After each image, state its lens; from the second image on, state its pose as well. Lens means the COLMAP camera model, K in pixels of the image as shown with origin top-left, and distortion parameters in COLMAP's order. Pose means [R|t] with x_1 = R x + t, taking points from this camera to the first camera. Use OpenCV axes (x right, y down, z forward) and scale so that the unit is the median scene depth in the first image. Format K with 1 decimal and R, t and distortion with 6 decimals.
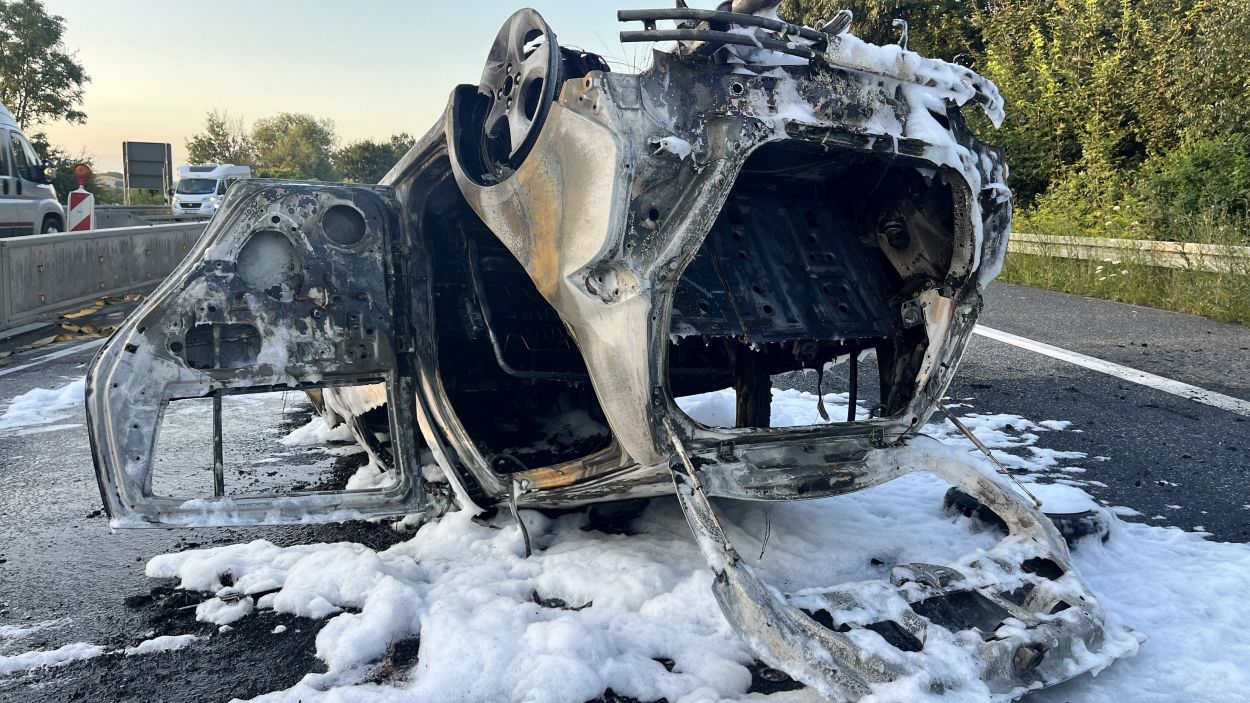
lens RADIAL K [[952.0, 0, 631.4], [0, 952.0, 351.7], [0, 0, 1]] dist [0.070429, -0.087595]
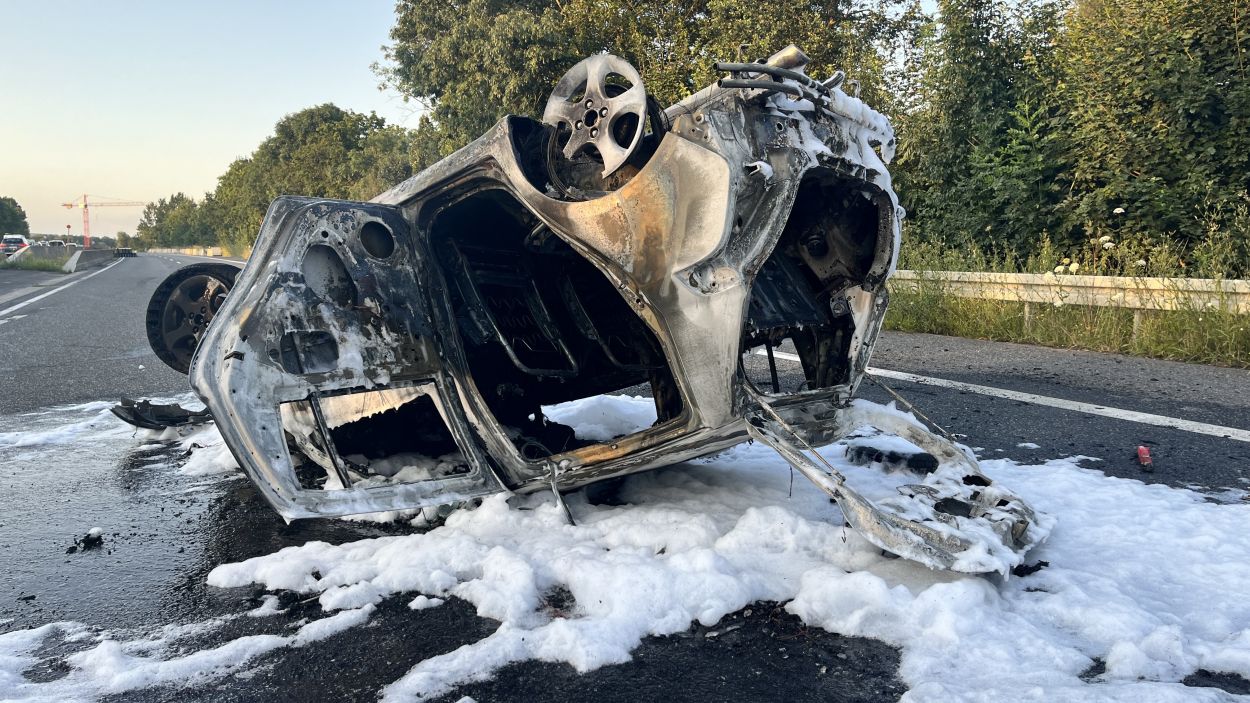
lens RADIAL K [[952.0, 0, 617.5], [0, 952.0, 354.5], [0, 0, 1]] dist [0.070429, -0.087595]
pose [[0.934778, -0.047826, 0.351997, -0.478227], [0.061407, 0.997734, -0.027512, 0.046200], [-0.349883, 0.047333, 0.935597, -0.101101]]
